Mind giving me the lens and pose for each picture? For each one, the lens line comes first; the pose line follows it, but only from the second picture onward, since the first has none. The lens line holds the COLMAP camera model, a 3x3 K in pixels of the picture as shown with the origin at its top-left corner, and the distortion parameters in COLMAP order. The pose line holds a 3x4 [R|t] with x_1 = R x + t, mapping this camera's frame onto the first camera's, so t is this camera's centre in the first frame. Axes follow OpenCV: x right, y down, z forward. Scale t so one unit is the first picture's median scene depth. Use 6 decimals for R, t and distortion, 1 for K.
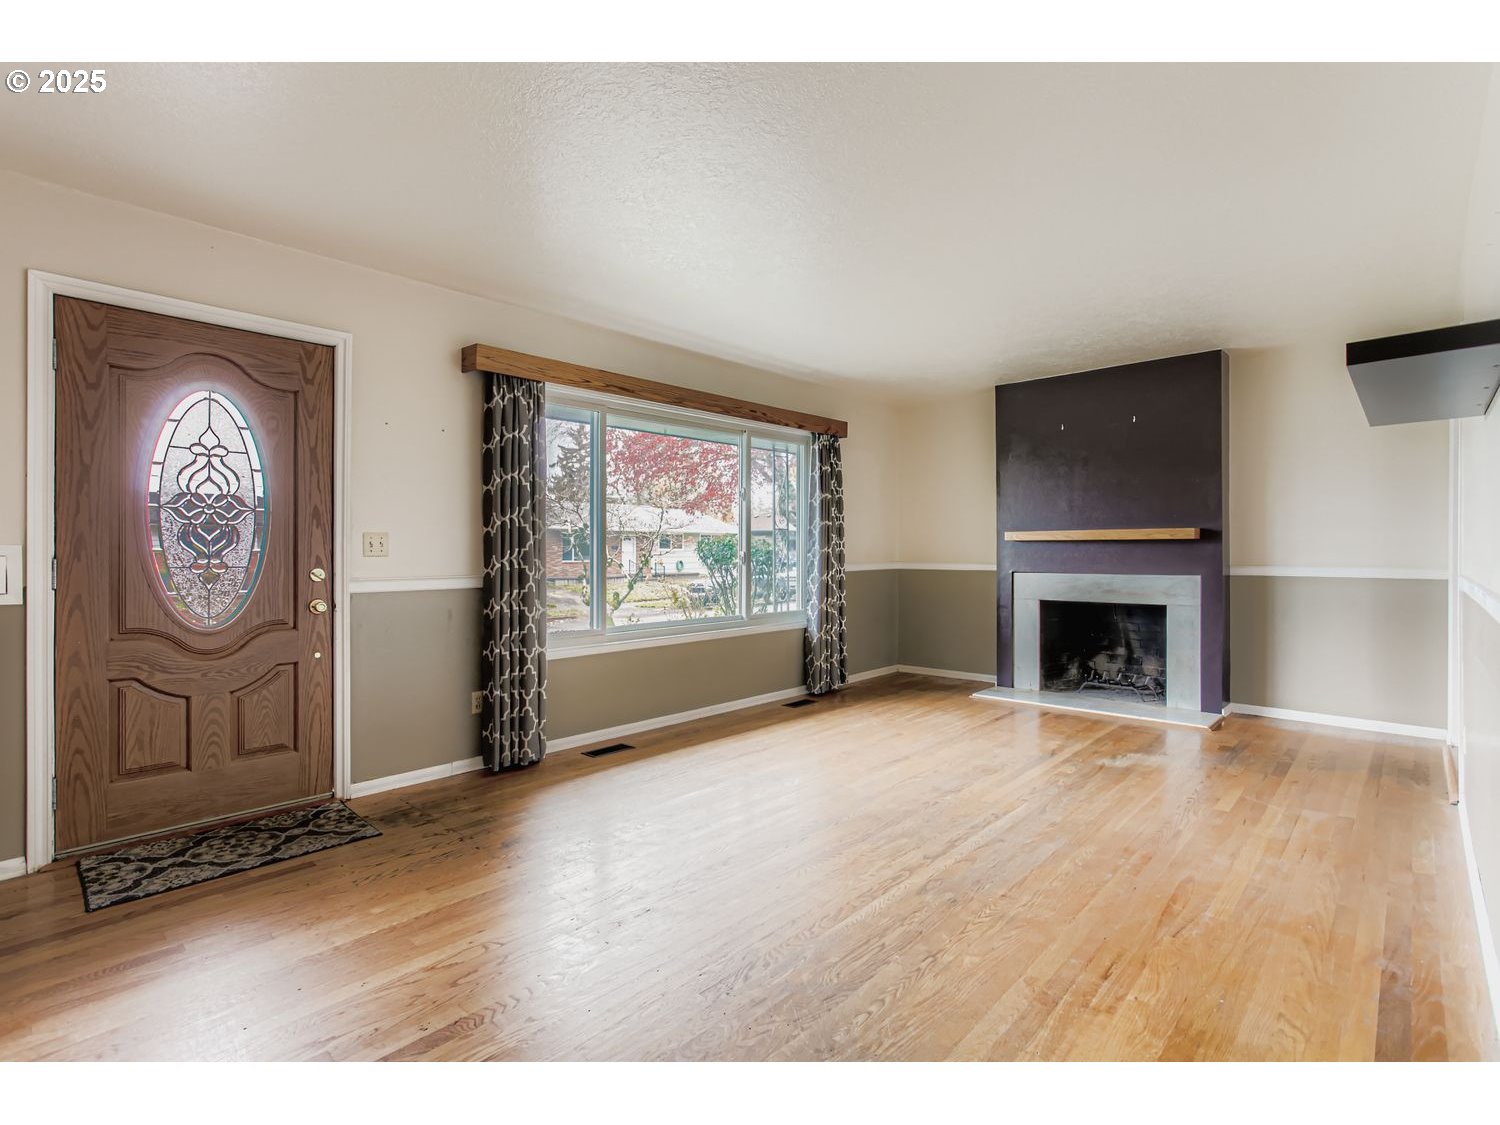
lens RADIAL K [[739.3, 0, 764.4], [0, 739.3, 554.1], [0, 0, 1]] dist [-0.018765, 0.005383]
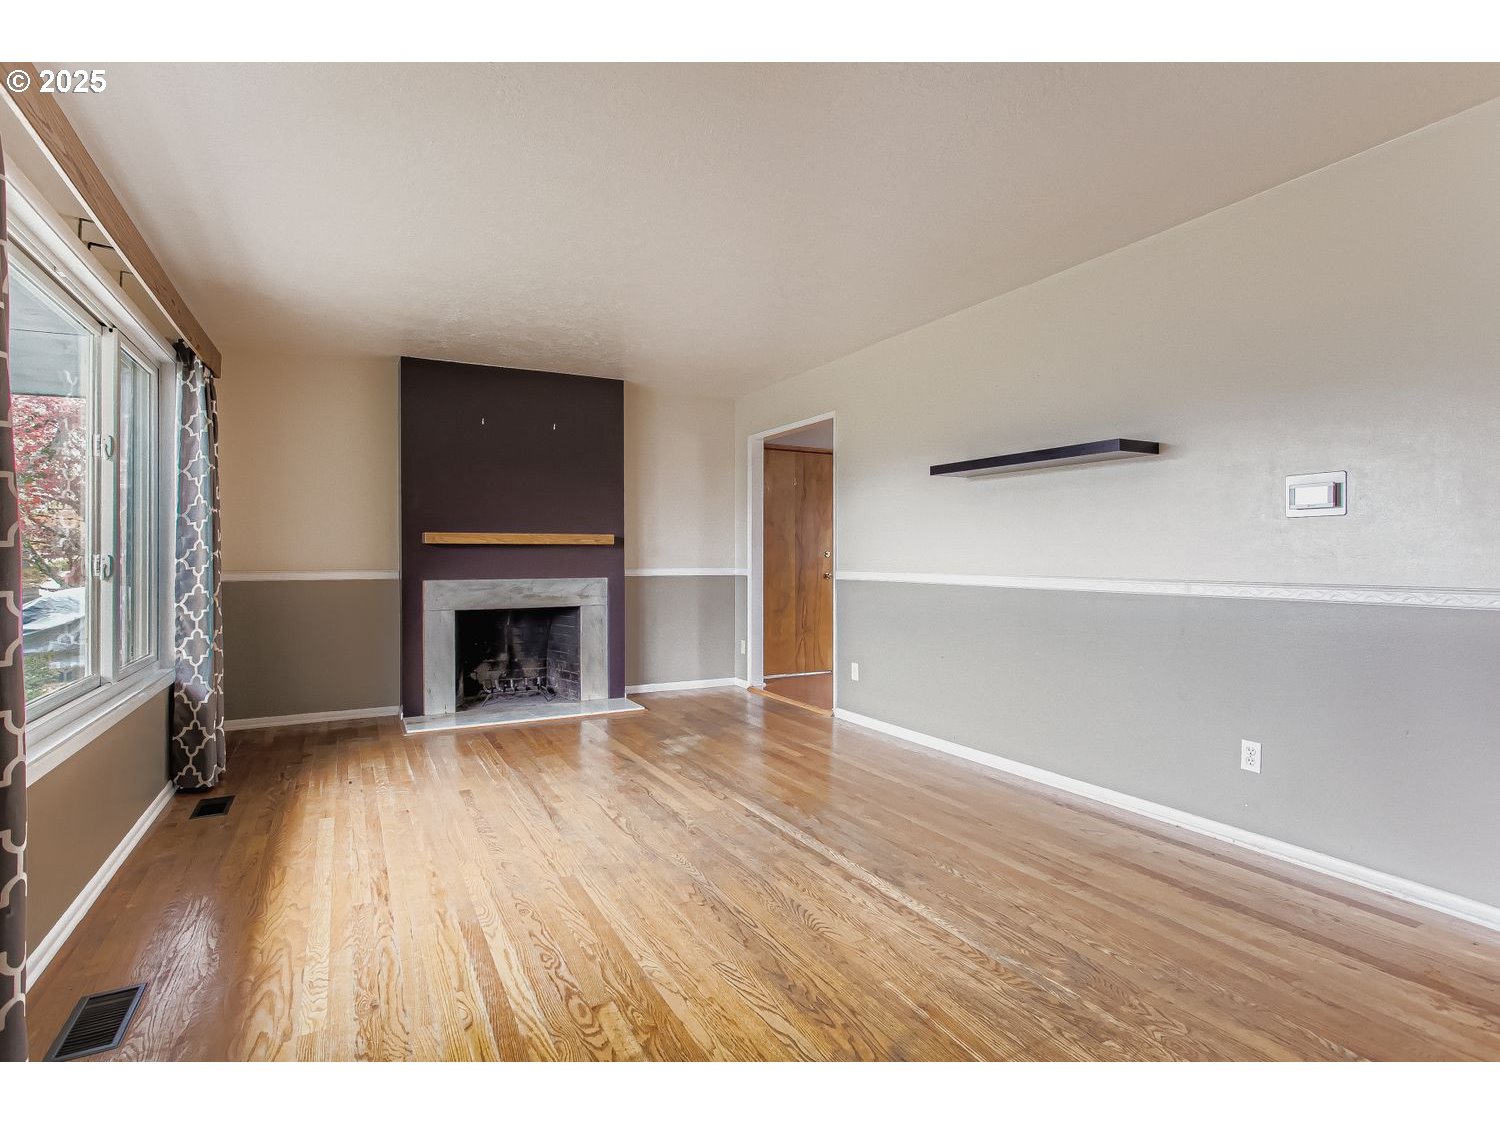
lens RADIAL K [[739.3, 0, 766.2], [0, 739.3, 566.7], [0, 0, 1]] dist [-0.018765, 0.005383]
pose [[0.315097, -0.010355, 0.949003, -0.401035], [0.001434, 0.999945, 0.010435, 0.000871], [-0.949059, -0.001927, 0.315094, 0.414152]]
